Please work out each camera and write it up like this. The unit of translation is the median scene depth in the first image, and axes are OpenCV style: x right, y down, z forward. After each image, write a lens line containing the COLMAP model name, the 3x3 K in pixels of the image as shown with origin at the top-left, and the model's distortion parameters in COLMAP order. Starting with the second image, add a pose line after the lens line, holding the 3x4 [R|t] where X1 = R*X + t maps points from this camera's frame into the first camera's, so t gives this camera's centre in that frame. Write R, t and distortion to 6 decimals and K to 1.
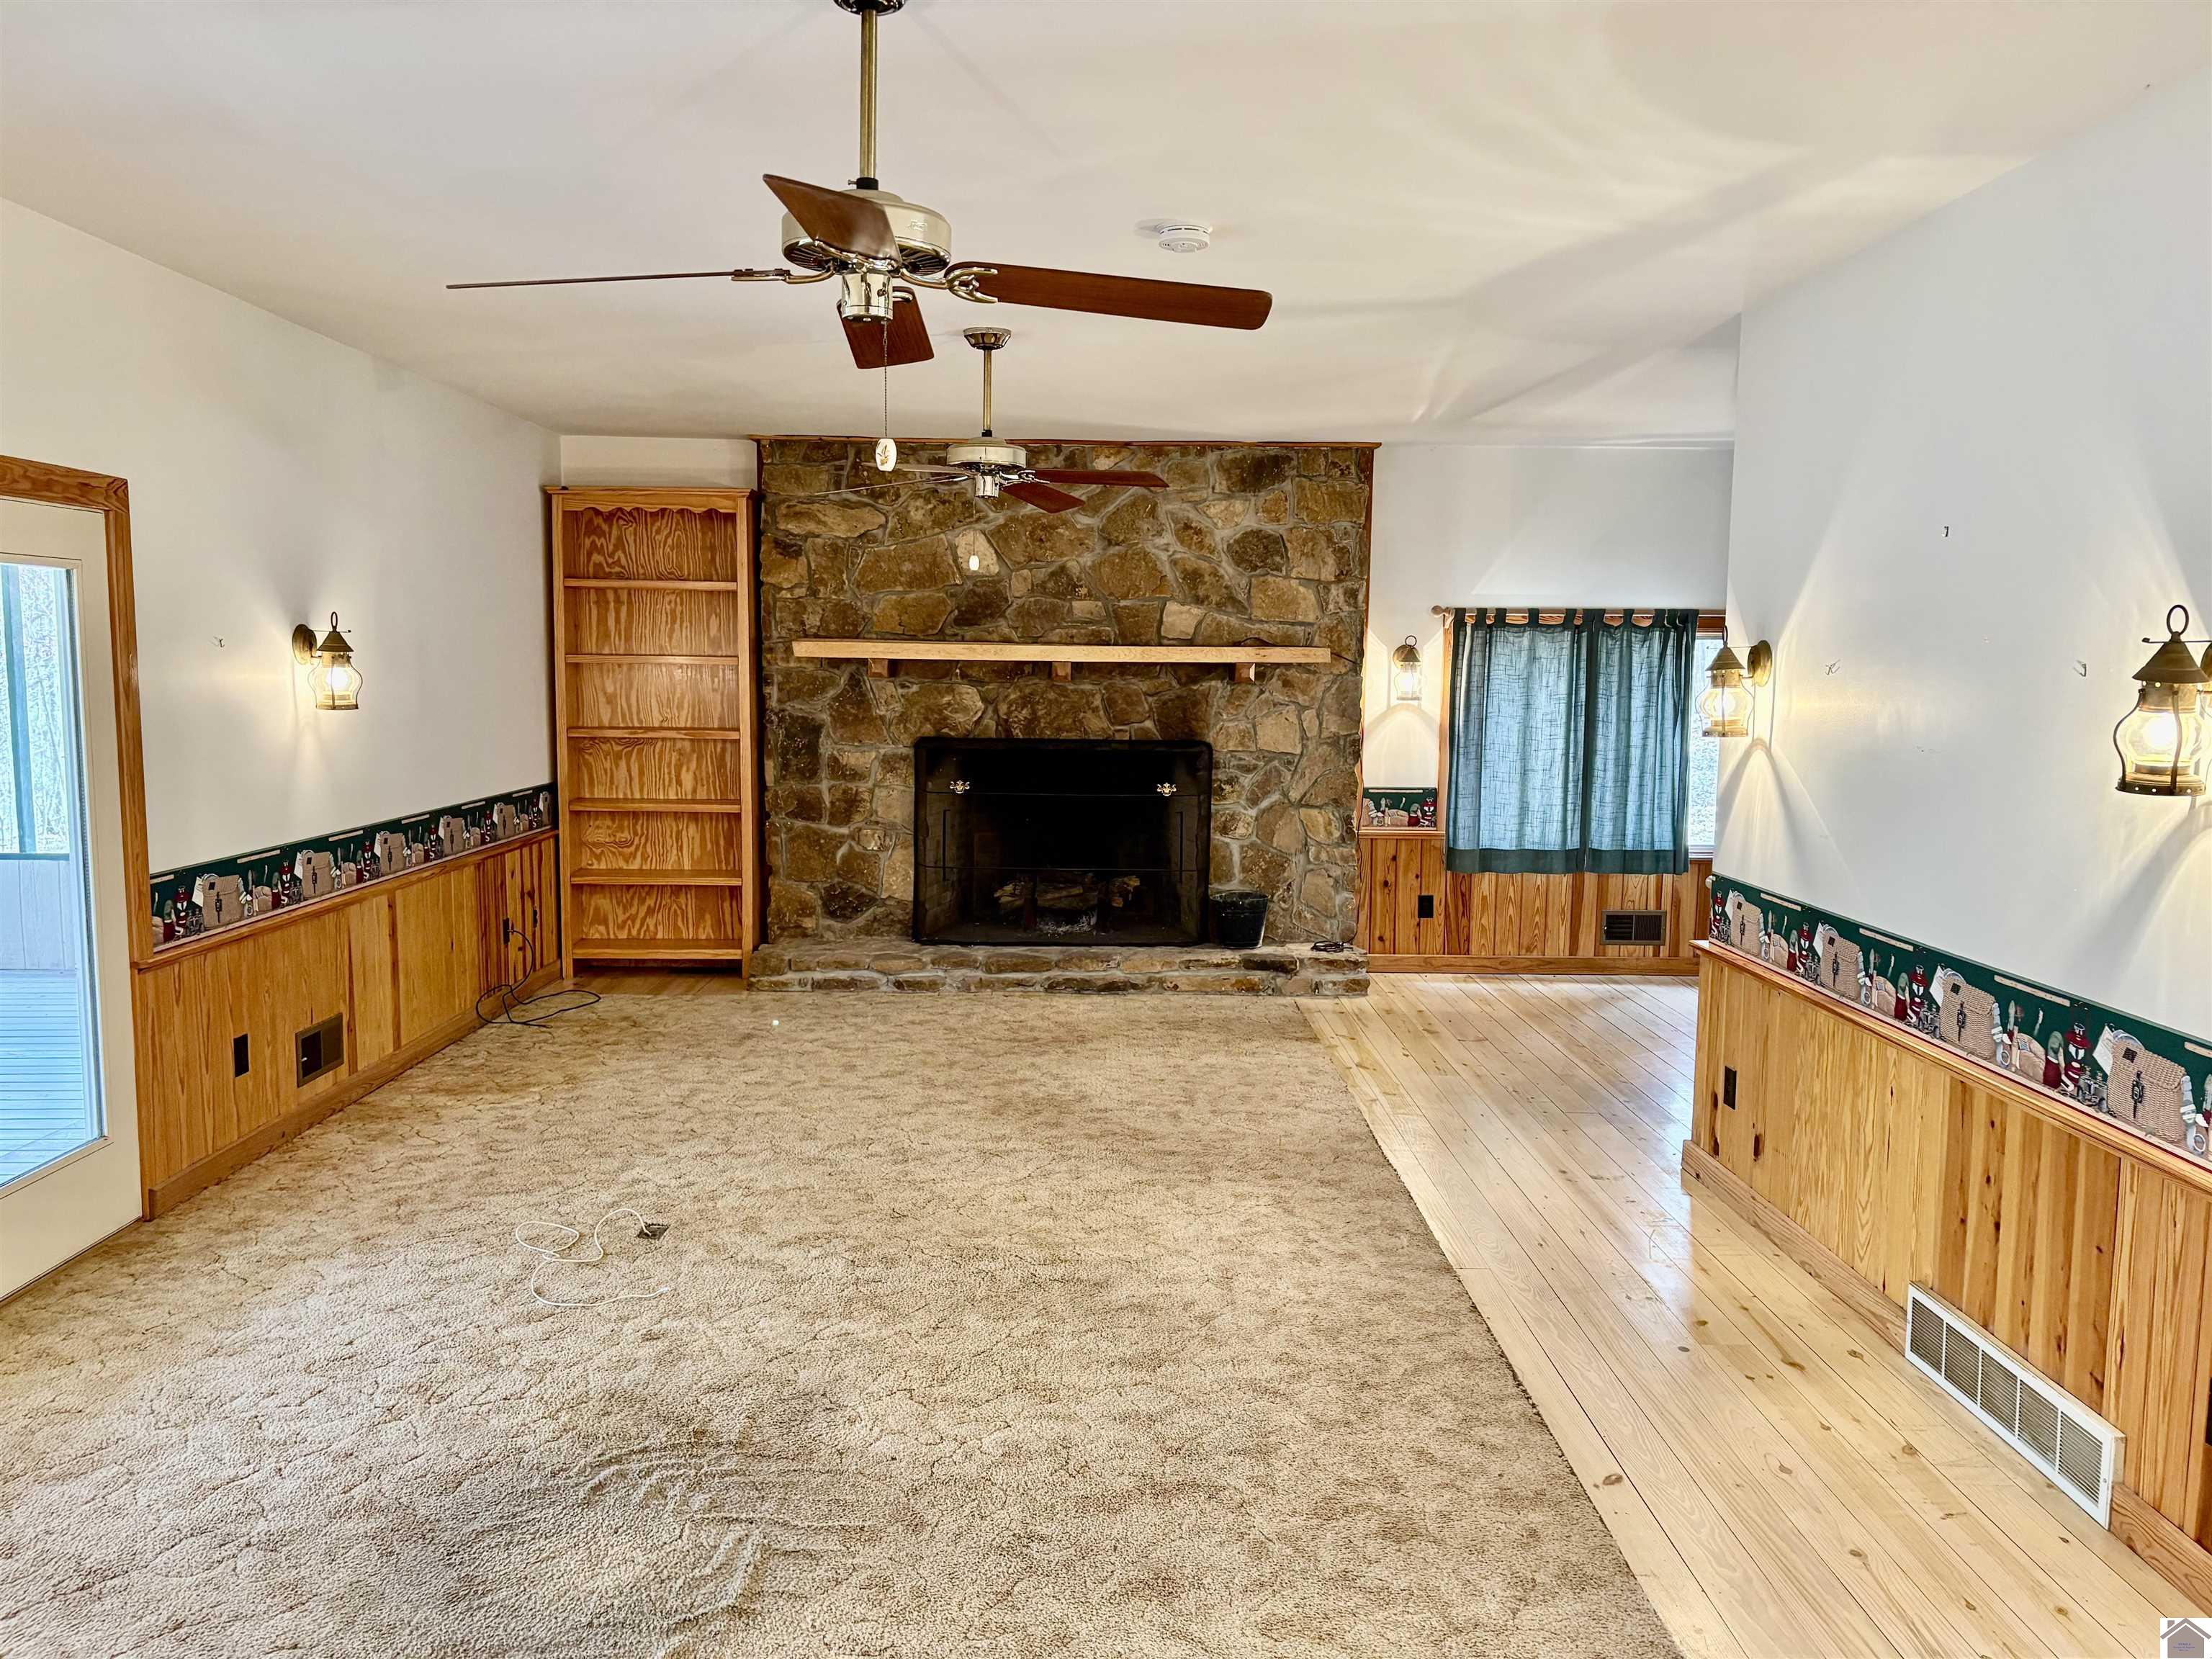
lens RADIAL K [[1668.8, 0, 1106.0], [0, 1668.8, 829.5], [0, 0, 1]] dist [0.004177, -0.008013]
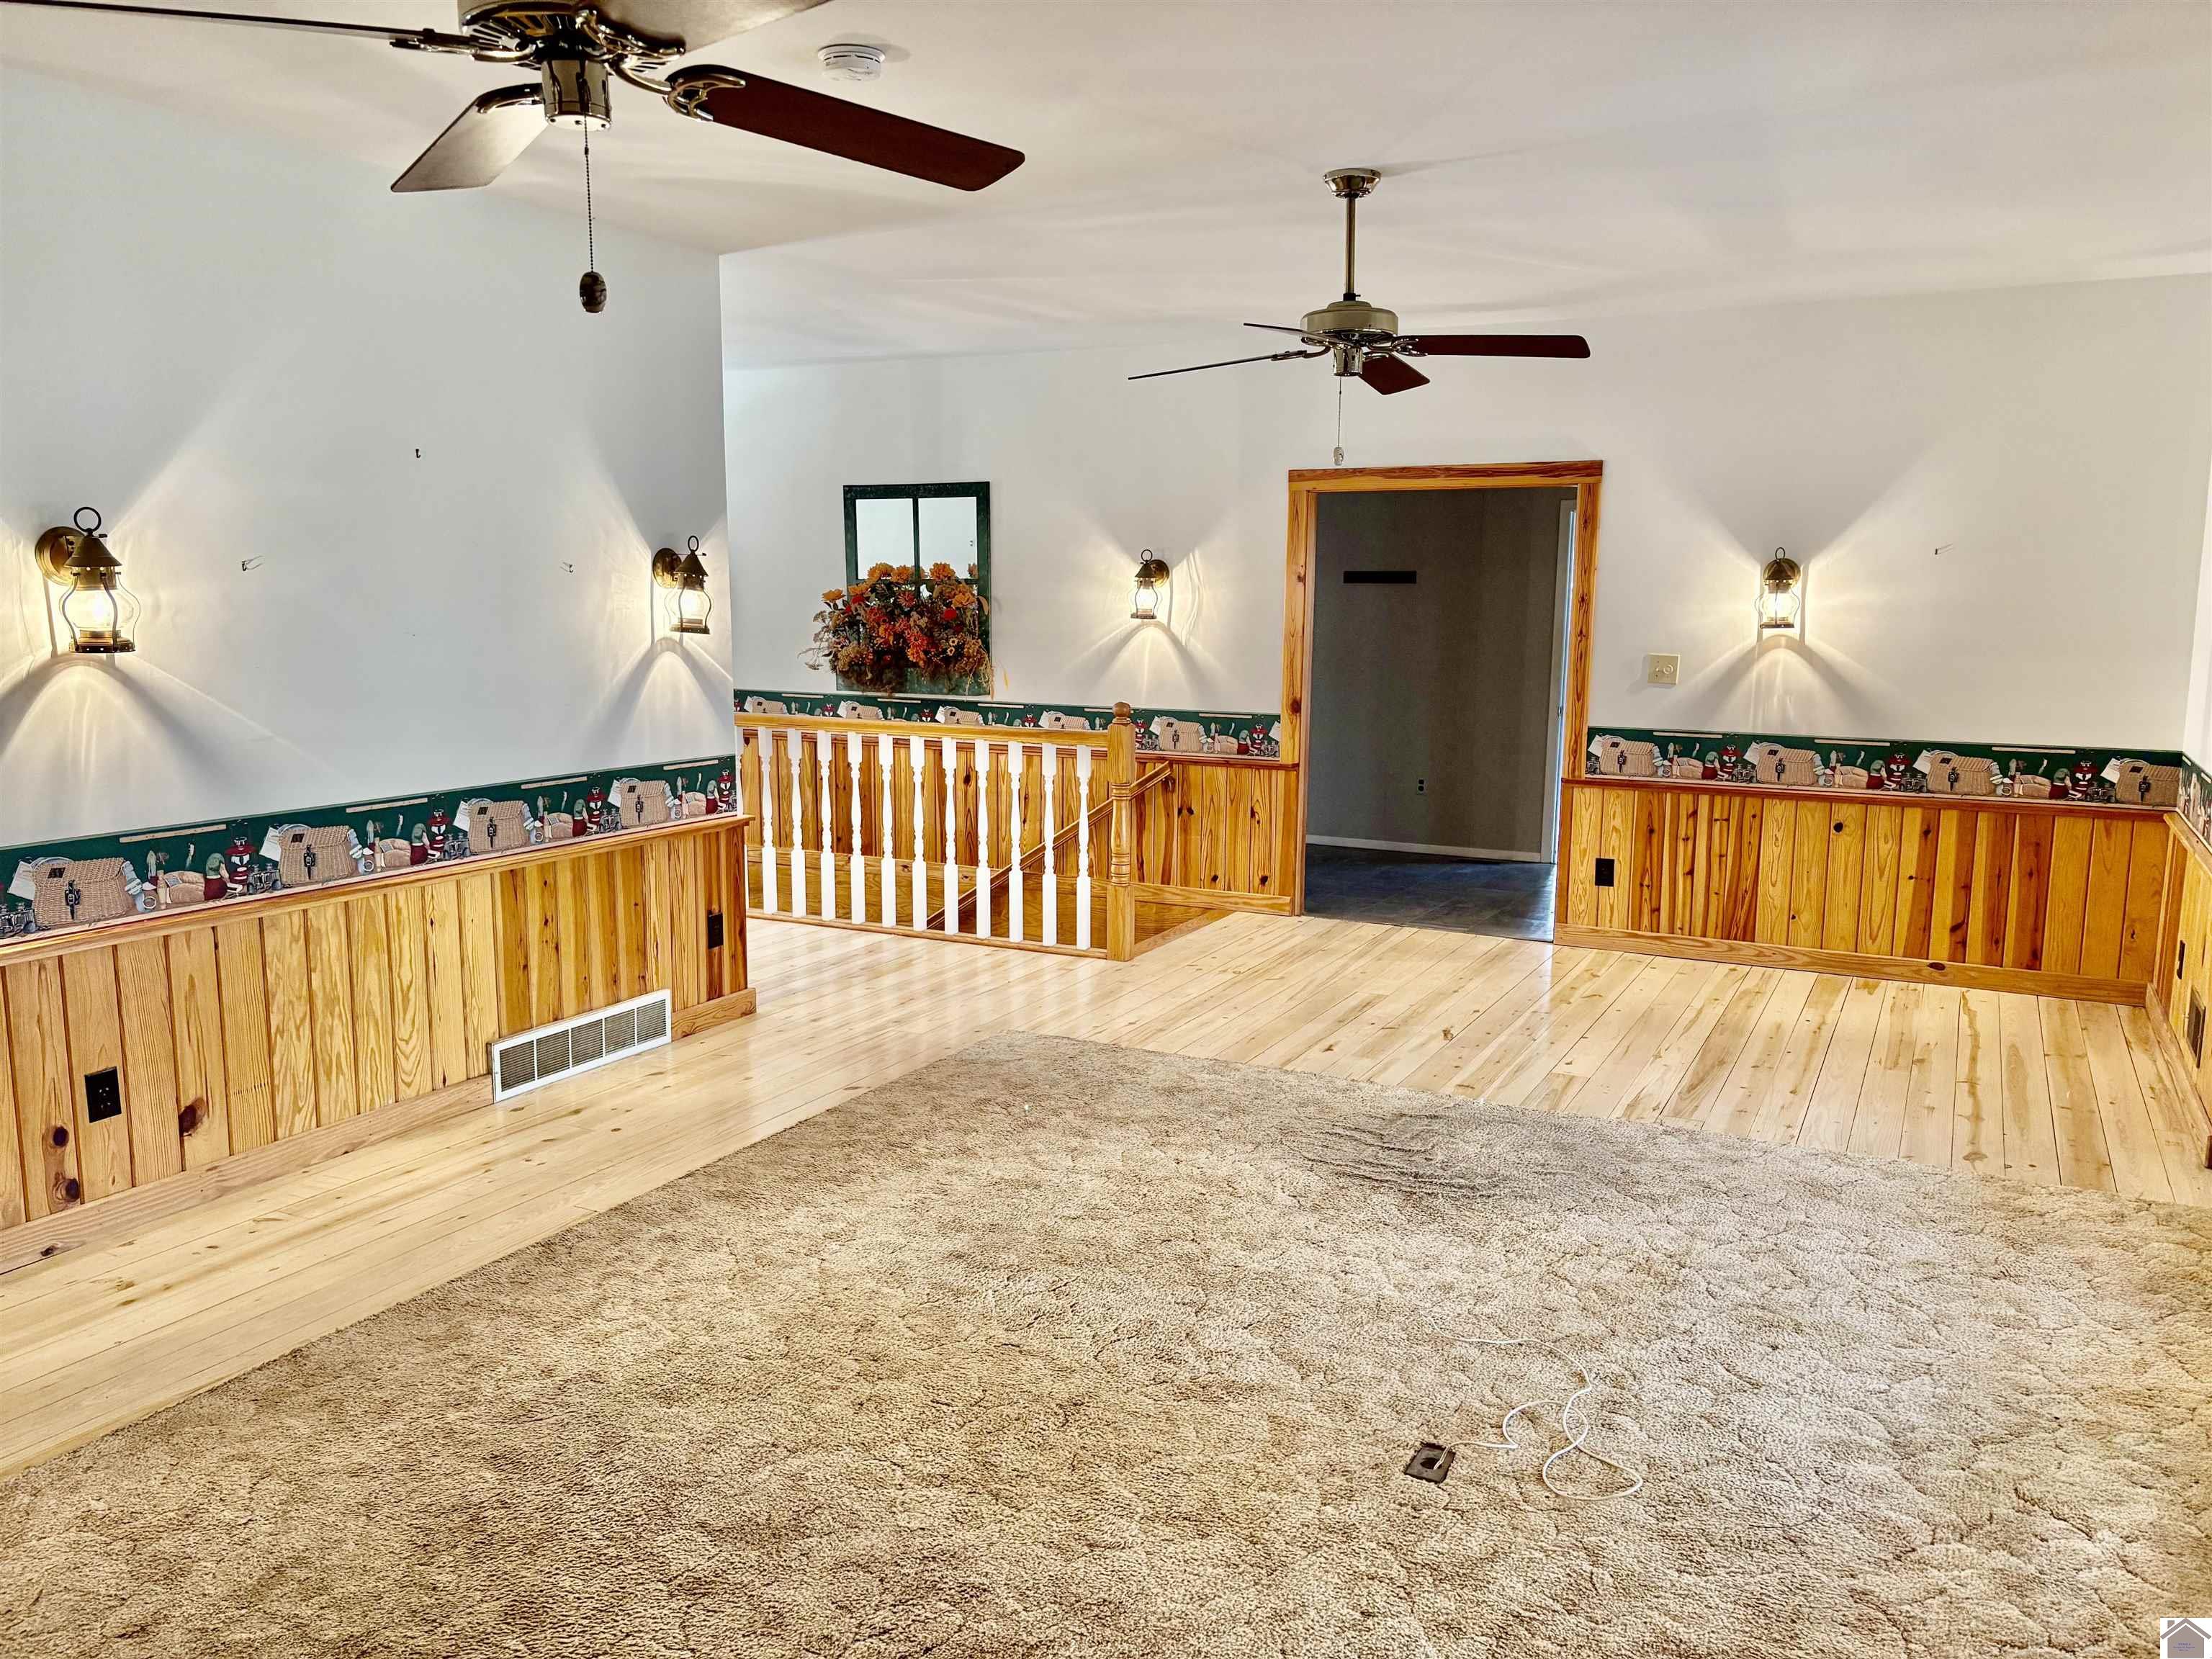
lens RADIAL K [[1665.8, 0, 1074.5], [0, 1665.8, 842.0], [0, 0, 1]] dist [0.024917, -0.002882]
pose [[-0.875295, -0.090914, 0.474966, -0.497342], [0.033984, 0.968177, 0.247948, -0.180751], [-0.482393, 0.233170, -0.844351, 1.773883]]
